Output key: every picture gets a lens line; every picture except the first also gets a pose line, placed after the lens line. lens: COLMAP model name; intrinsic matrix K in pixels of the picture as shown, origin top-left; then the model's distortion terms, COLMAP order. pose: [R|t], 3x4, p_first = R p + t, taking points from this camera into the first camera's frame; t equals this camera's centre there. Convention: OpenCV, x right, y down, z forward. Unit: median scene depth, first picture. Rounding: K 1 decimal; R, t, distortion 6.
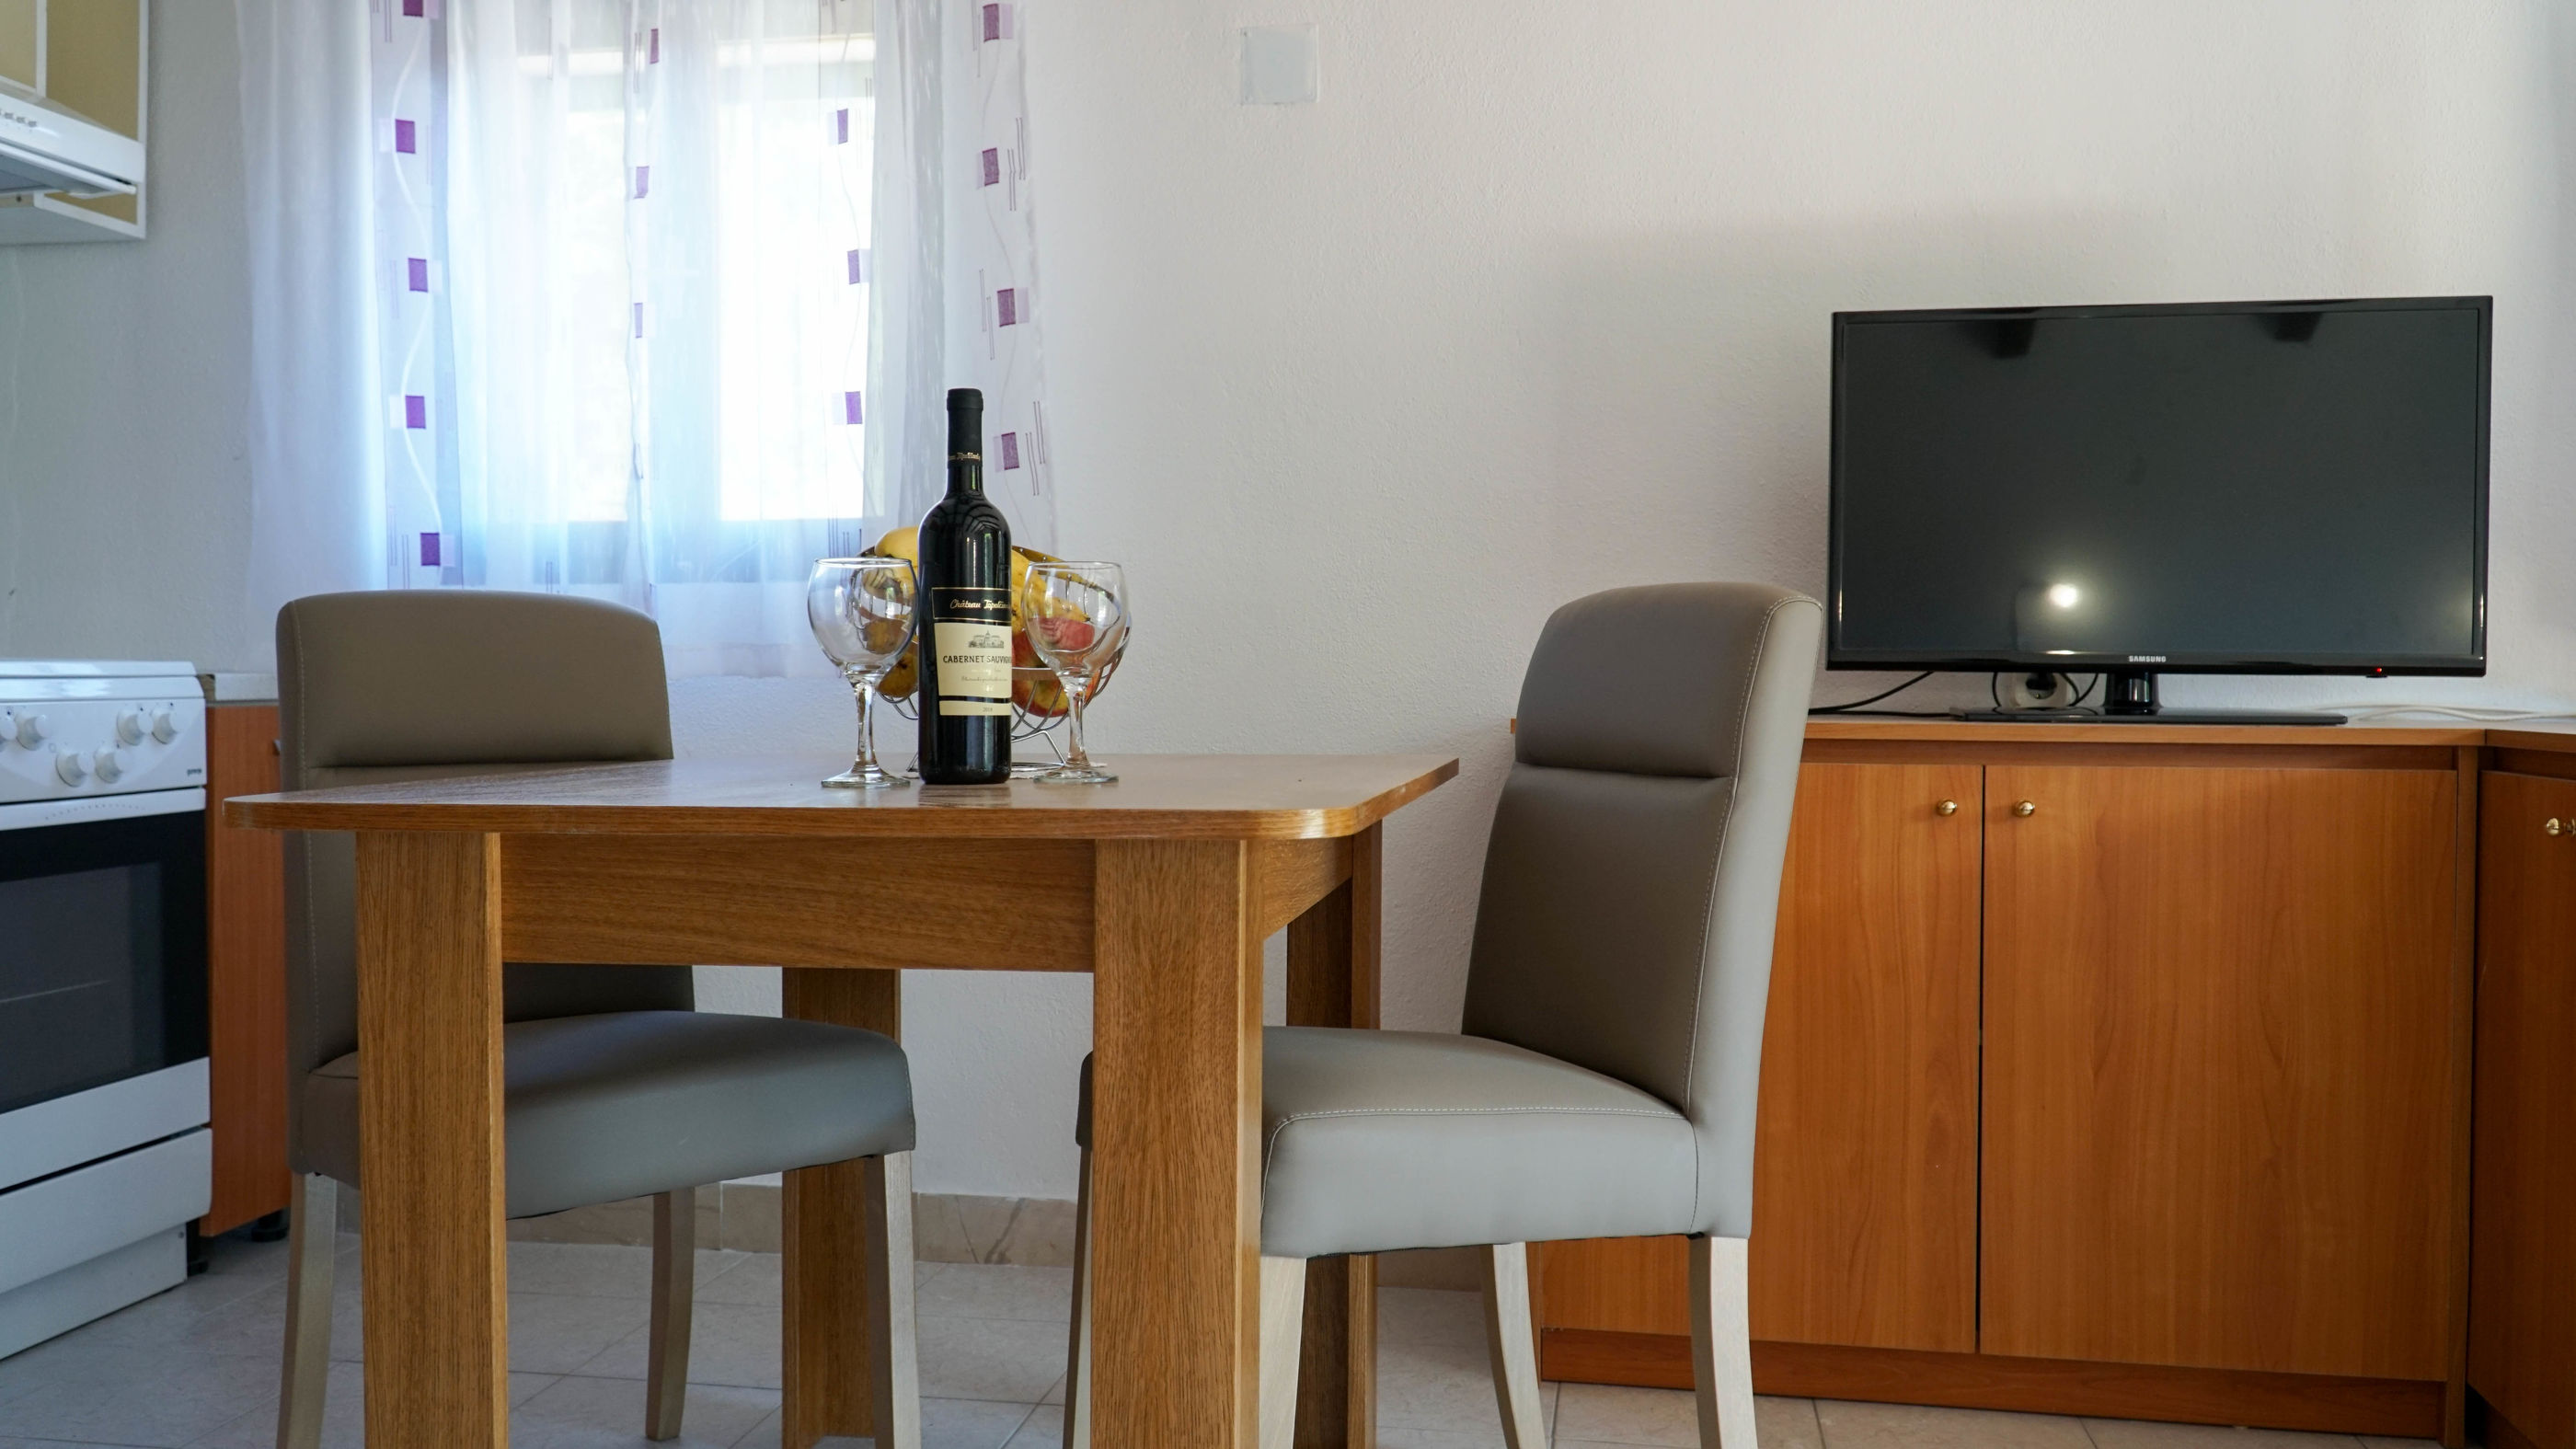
lens RADIAL K [[2013.0, 0, 1288.0], [0, 2013.0, 724.5], [0, 0, 1]] dist [0.001501, 0.004294]
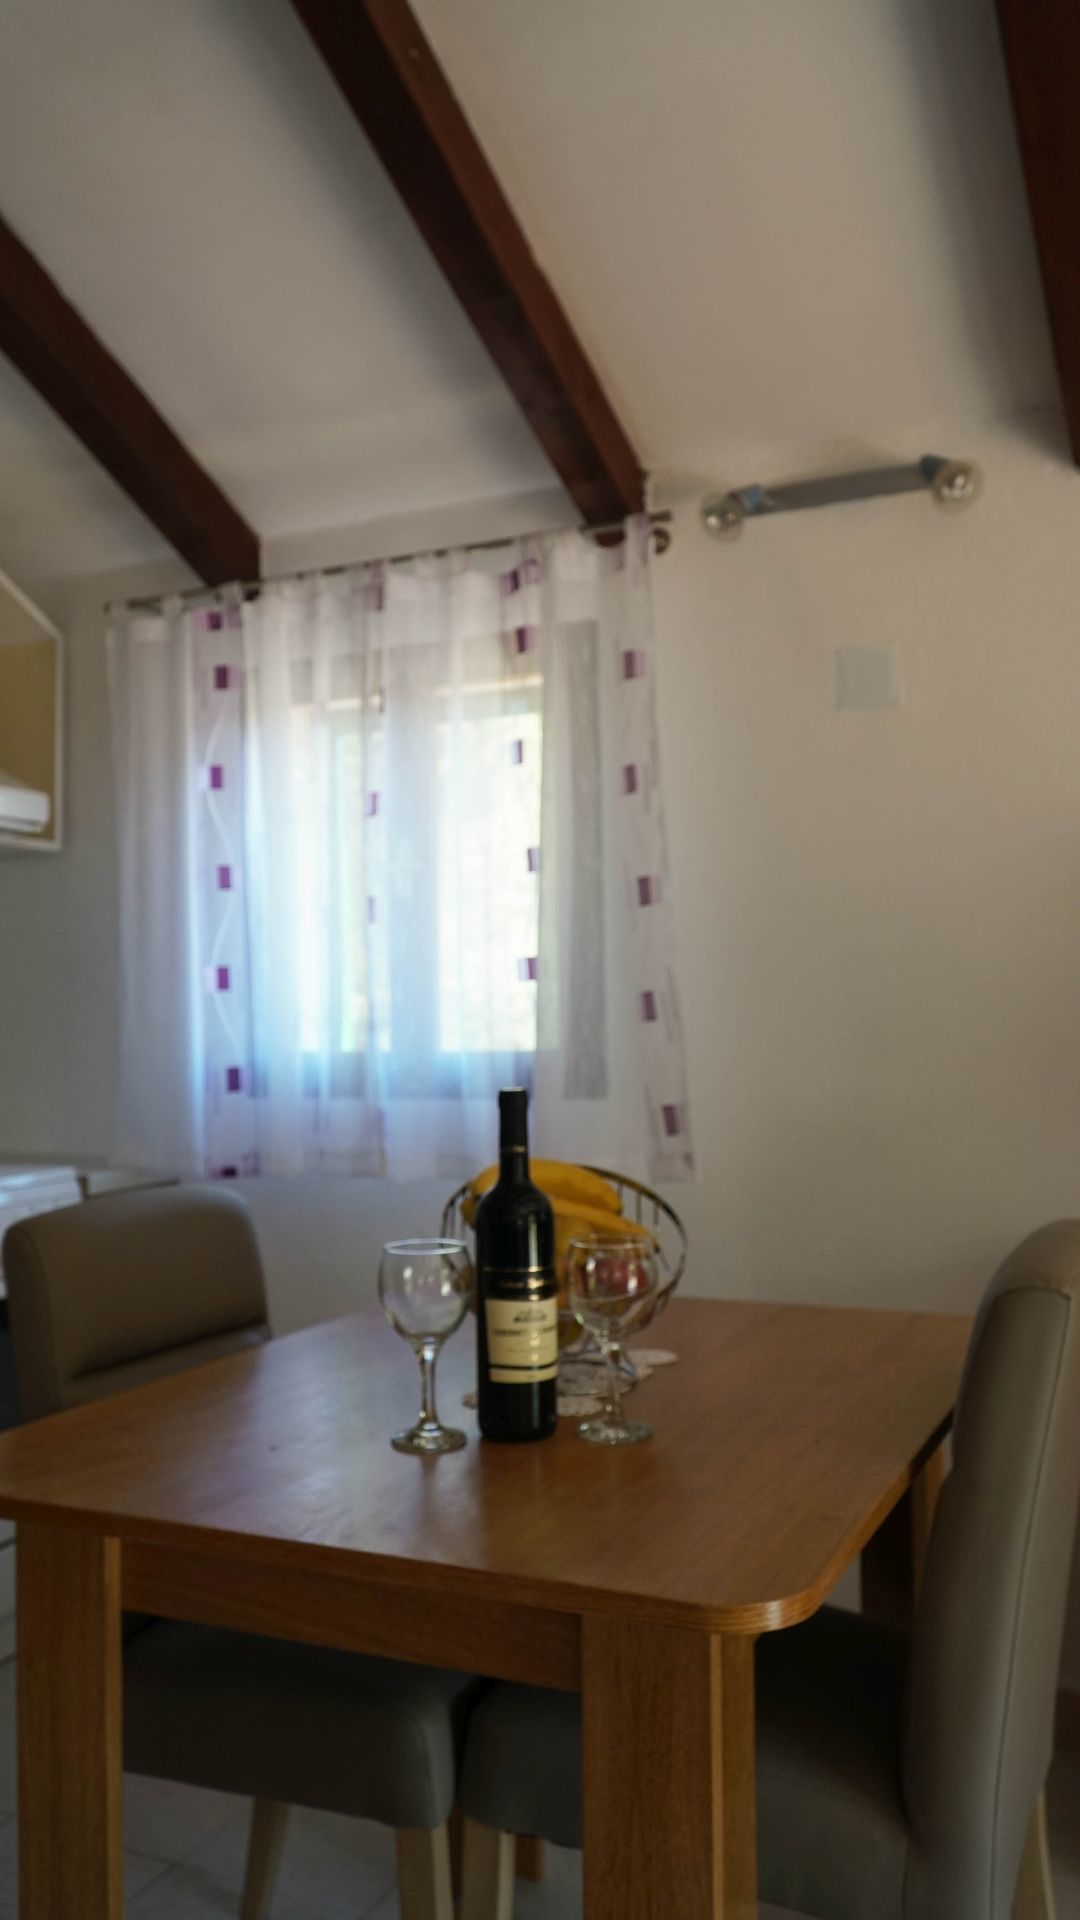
lens RADIAL K [[1500.4, 0, 540.0], [0, 1500.4, 960.0], [0, 0, 1]] dist [0.001501, 0.004294]
pose [[0.957969, -0.026850, -0.285611, 0.060602], [0.010822, 0.998284, -0.057549, -0.112716], [0.286666, 0.052039, 0.956616, 0.103173]]
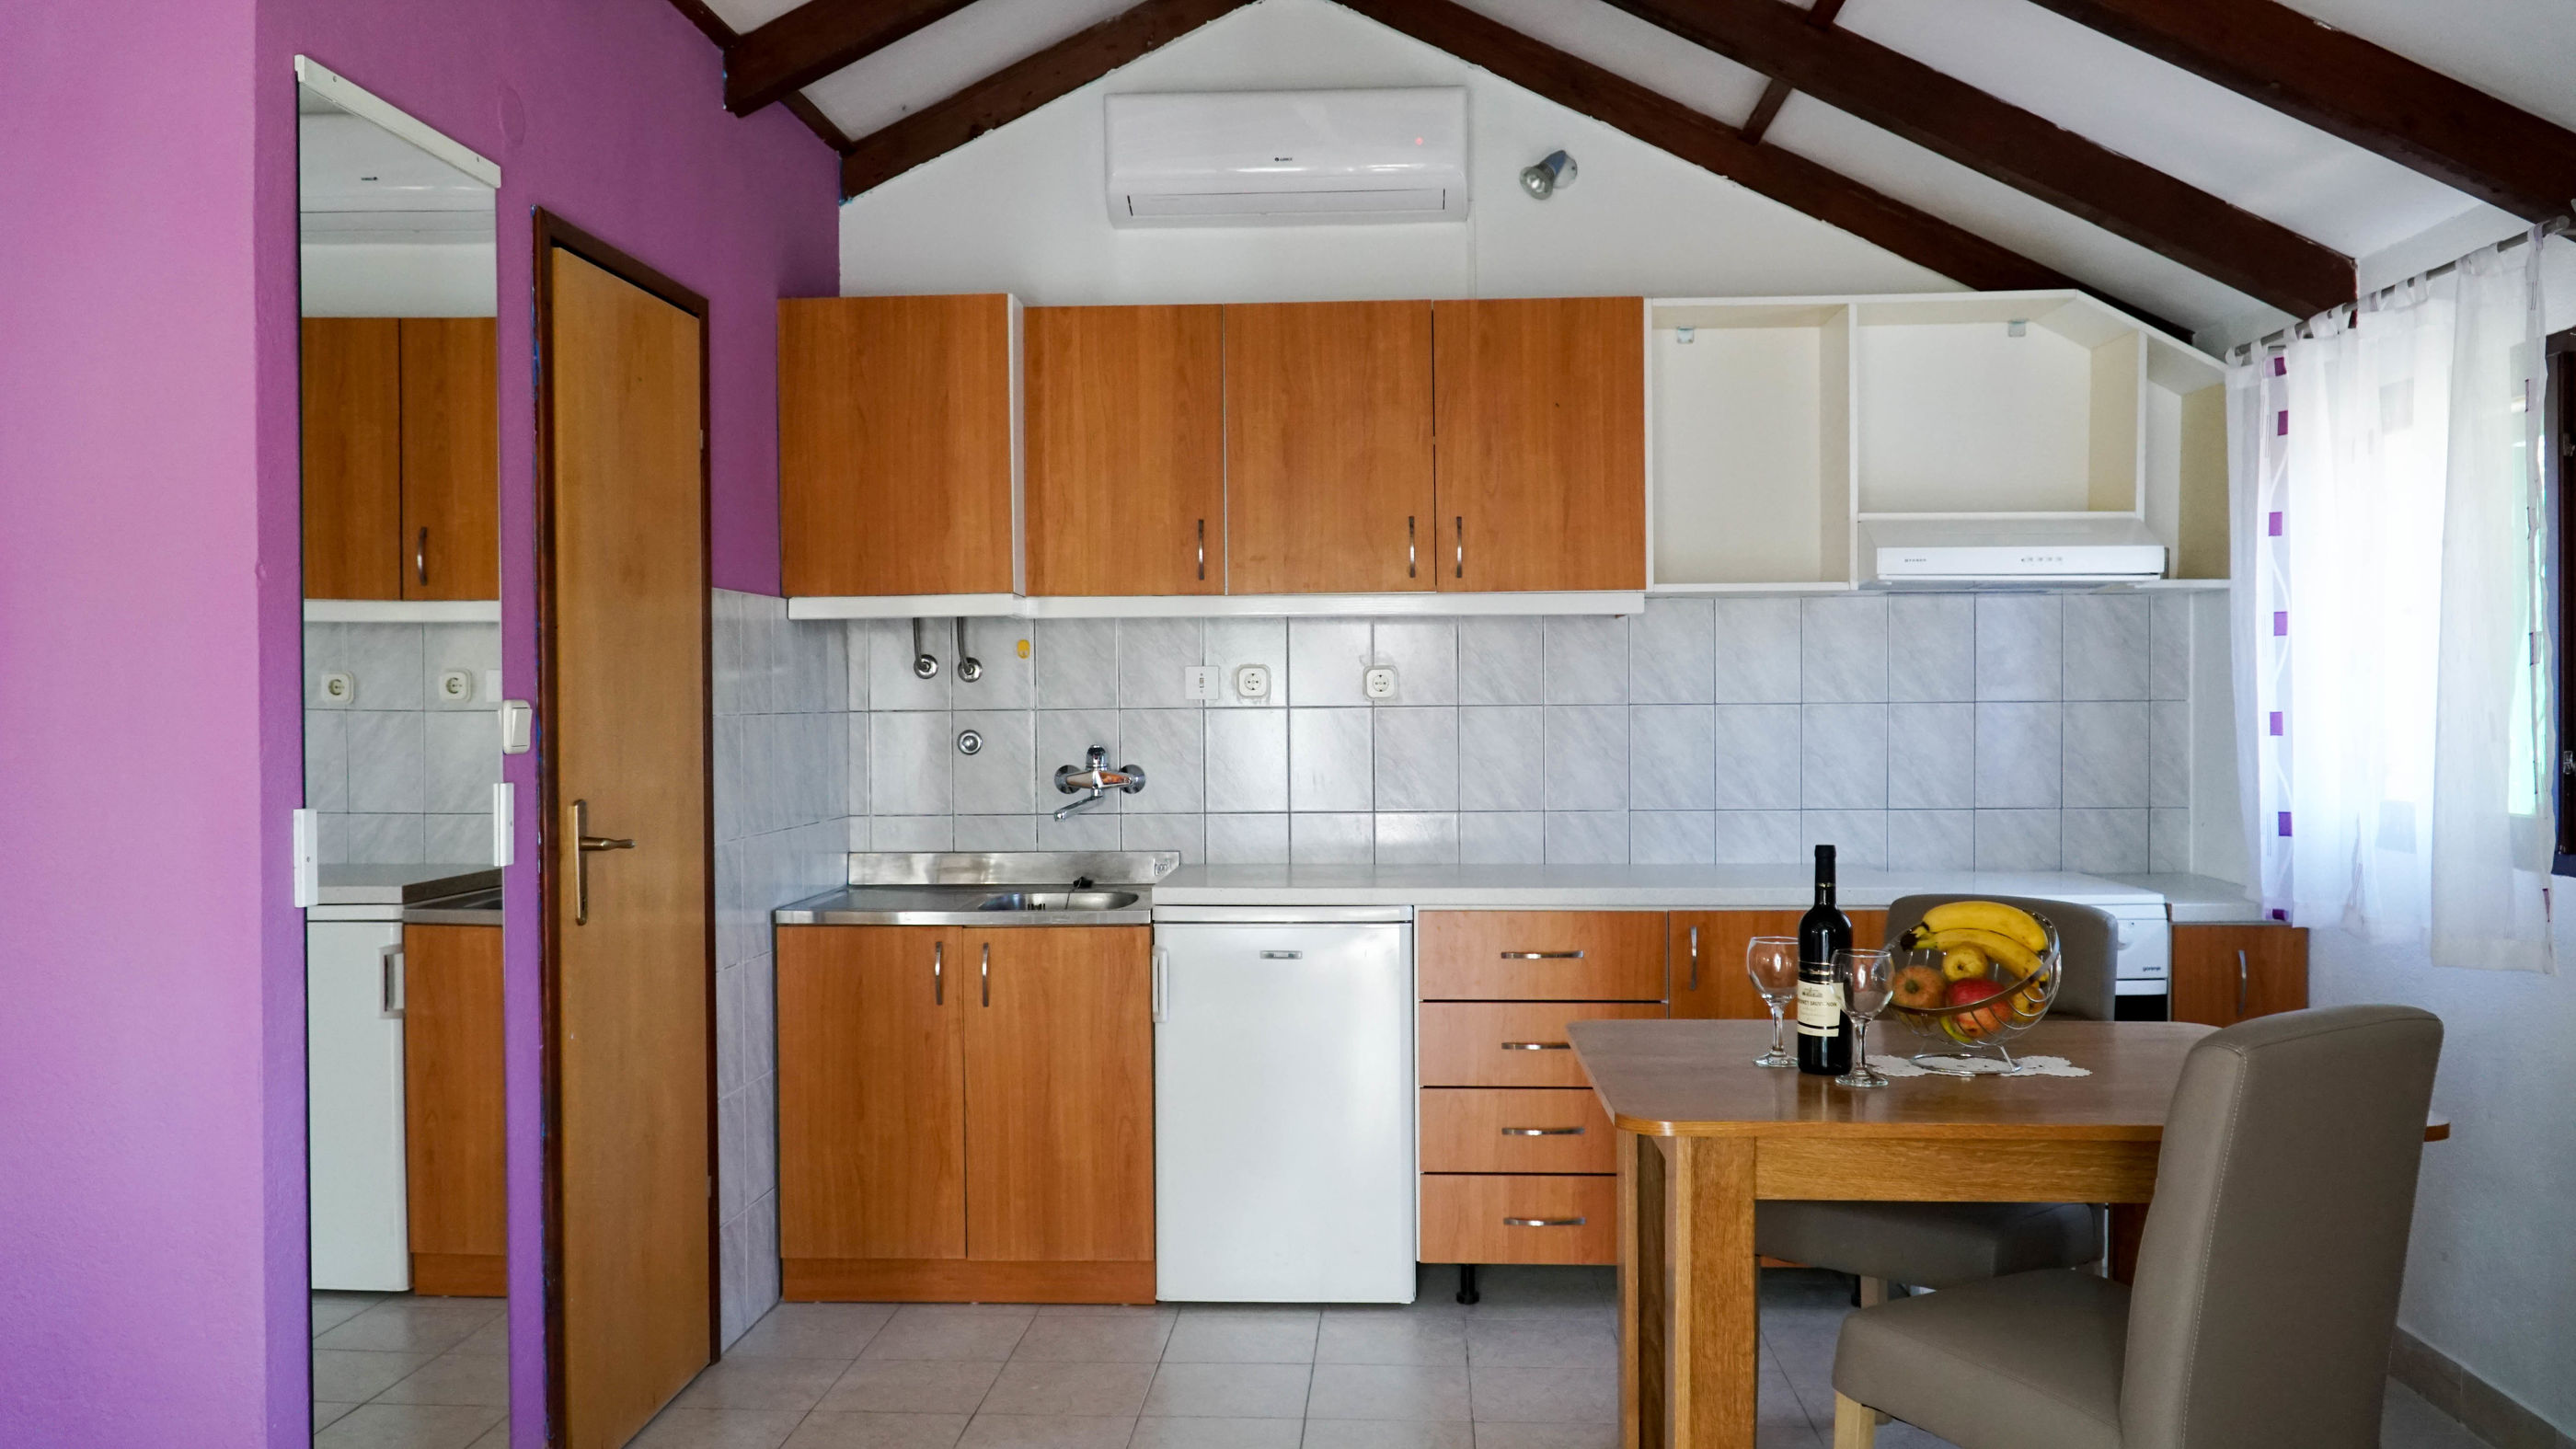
lens RADIAL K [[2013.0, 0, 1288.0], [0, 2013.0, 724.5], [0, 0, 1]] dist [0.001501, 0.004294]
pose [[0.096218, 0.019411, -0.995171, 0.893466], [-0.023876, 0.999567, 0.017189, -0.170490], [0.995074, 0.022106, 0.096640, 0.215481]]
